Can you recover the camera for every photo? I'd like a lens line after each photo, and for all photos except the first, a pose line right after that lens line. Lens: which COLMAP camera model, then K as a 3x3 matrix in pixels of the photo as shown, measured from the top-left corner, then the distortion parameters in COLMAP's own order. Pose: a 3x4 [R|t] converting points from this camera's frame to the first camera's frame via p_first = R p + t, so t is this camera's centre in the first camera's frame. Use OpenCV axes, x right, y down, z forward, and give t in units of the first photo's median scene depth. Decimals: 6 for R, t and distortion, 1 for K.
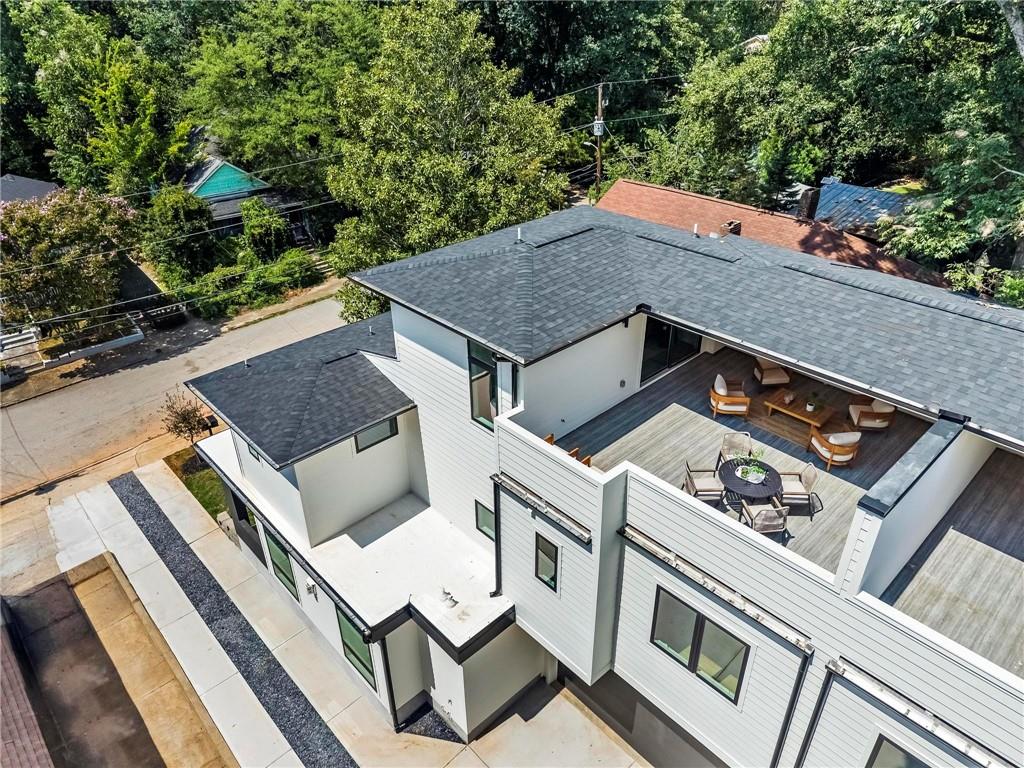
lens RADIAL K [[687.2, 0, 512.0], [0, 687.2, 384.0], [0, 0, 1]] dist [0.024853, 0.000338]
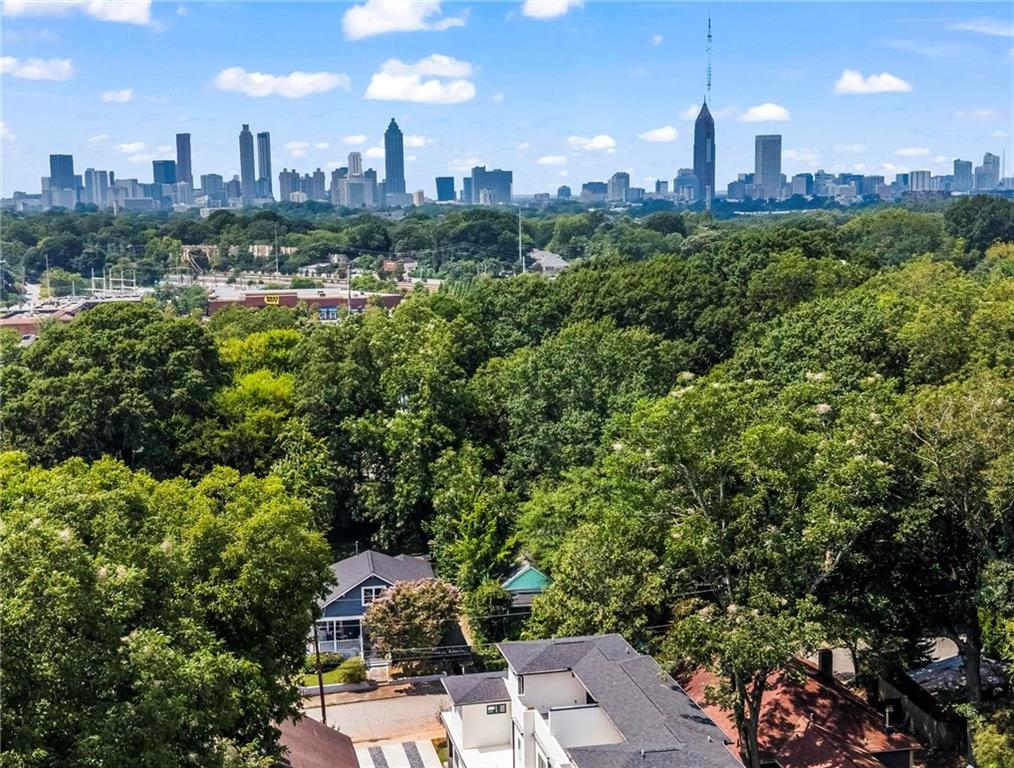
lens RADIAL K [[1328.4, 0, 507.0], [0, 1328.4, 384.0], [0, 0, 1]] dist [0.003236, 0.088516]
pose [[0.861478, 0.061696, -0.504034, 1.023566], [-0.250766, 0.914803, -0.316625, 0.237155], [0.441557, 0.399160, 0.803554, -1.555241]]
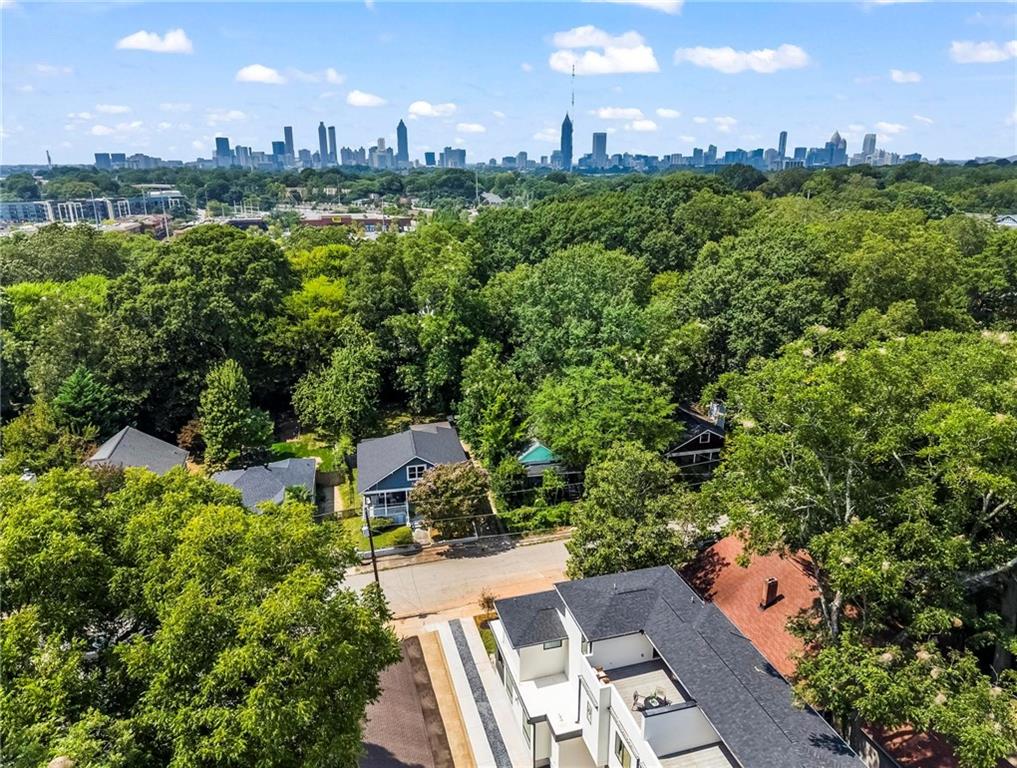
lens RADIAL K [[690.0, 0, 512.1], [0, 690.0, 396.5], [0, 0, 1]] dist [0.004586, -0.004476]
pose [[0.892122, 0.146868, -0.427255, 0.293127], [-0.233301, 0.959601, -0.157278, -0.173762], [0.386896, 0.239990, 0.890346, -0.727589]]
